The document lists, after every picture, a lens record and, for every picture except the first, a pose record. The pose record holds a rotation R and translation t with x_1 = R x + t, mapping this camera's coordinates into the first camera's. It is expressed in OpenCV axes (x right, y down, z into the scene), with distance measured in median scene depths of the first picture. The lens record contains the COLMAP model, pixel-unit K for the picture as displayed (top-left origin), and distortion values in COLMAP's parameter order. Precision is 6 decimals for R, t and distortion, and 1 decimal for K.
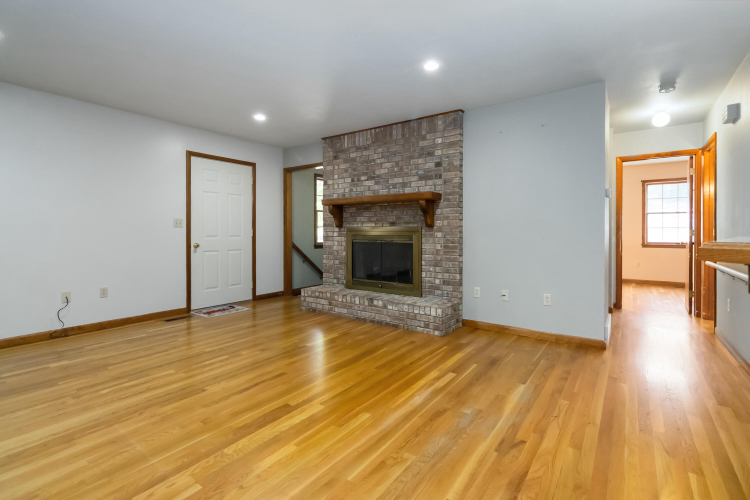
lens RADIAL K [[349.5, 0, 376.1], [0, 349.5, 232.2], [0, 0, 1]] dist [0.000841, 0.000352]
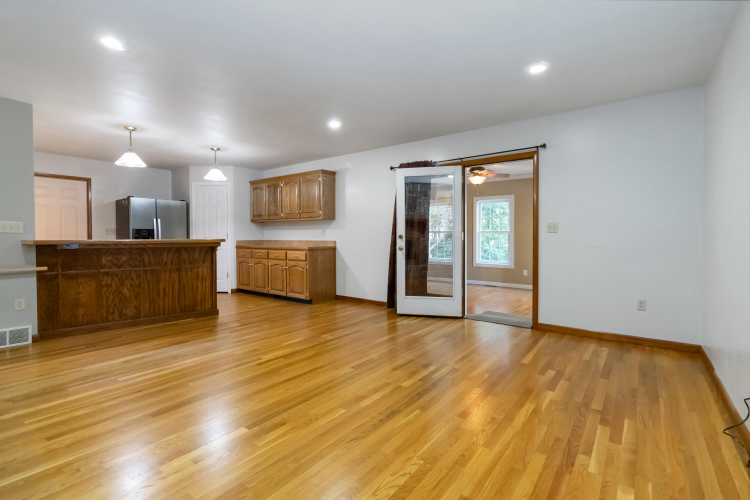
lens RADIAL K [[349.5, 0, 375.9], [0, 349.5, 240.7], [0, 0, 1]] dist [0.001900, 0.000347]
pose [[-0.999762, -0.000154, 0.021818, -0.318495], [0.000173, 0.999887, 0.015010, -0.005125], [-0.021818, 0.015010, -0.999649, 1.174482]]
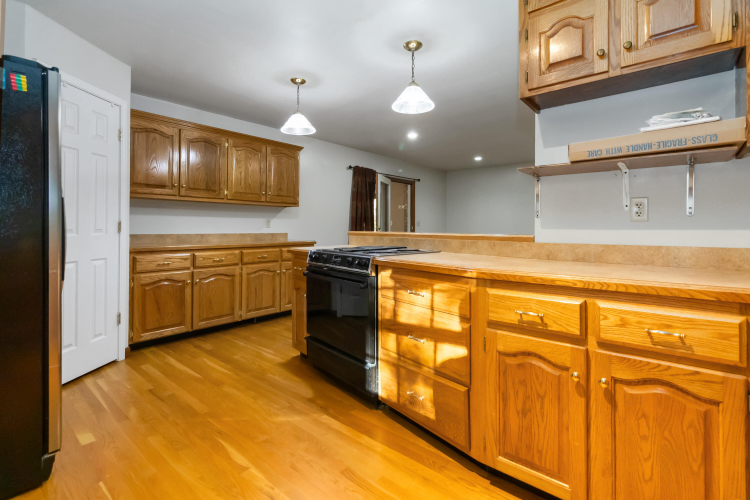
lens RADIAL K [[349.5, 0, 376.1], [0, 349.5, 232.2], [0, 0, 1]] dist [0.000841, 0.000352]
pose [[-0.070397, 0.012160, -0.997445, 0.943891], [-0.004561, 0.999911, 0.012512, -0.002770], [0.997509, 0.005431, -0.070335, 0.203884]]
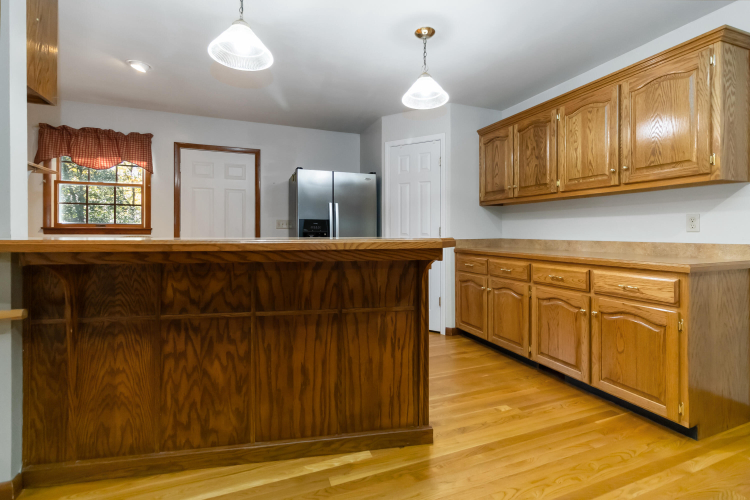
lens RADIAL K [[349.5, 0, 376.1], [0, 349.5, 232.2], [0, 0, 1]] dist [0.000841, 0.000352]
pose [[-0.846527, -0.001463, 0.532344, 0.034321], [-0.000687, 0.999998, 0.001657, -0.001677], [-0.532346, 0.001037, -0.846526, 0.479591]]
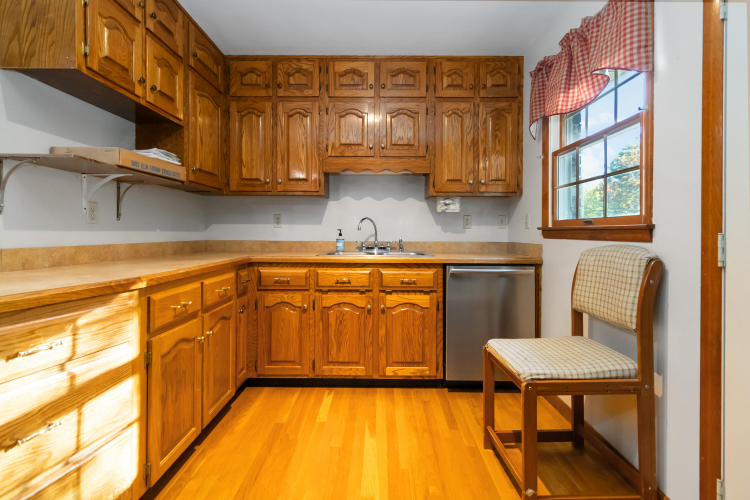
lens RADIAL K [[347.8, 0, 371.9], [0, 347.8, 234.4], [0, 0, 1]] dist [-0.002979, -0.000301]
pose [[0.820736, 0.001411, 0.571306, 0.592311], [-0.004189, 0.999985, 0.003547, -0.000754], [-0.571293, -0.005304, 0.820729, -0.069500]]
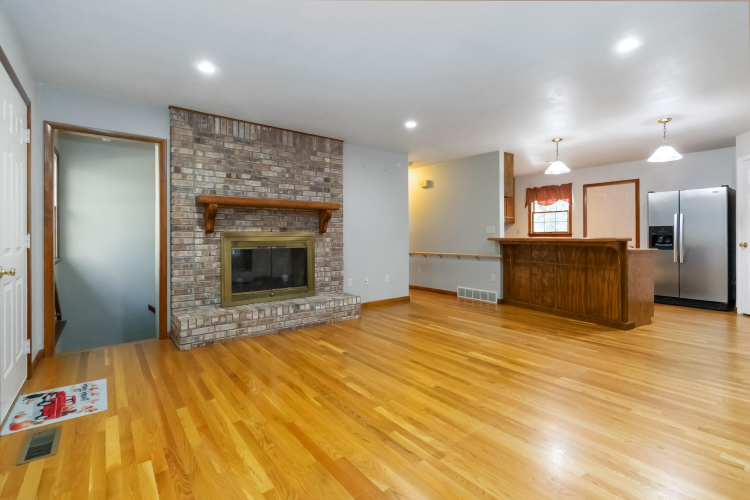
lens RADIAL K [[349.5, 0, 376.1], [0, 349.5, 232.2], [0, 0, 1]] dist [0.000841, 0.000352]
pose [[0.273639, 0.009434, 0.961786, -0.830445], [0.006434, 0.999912, -0.011639, -0.002419], [-0.961811, 0.009373, 0.273555, 0.470226]]
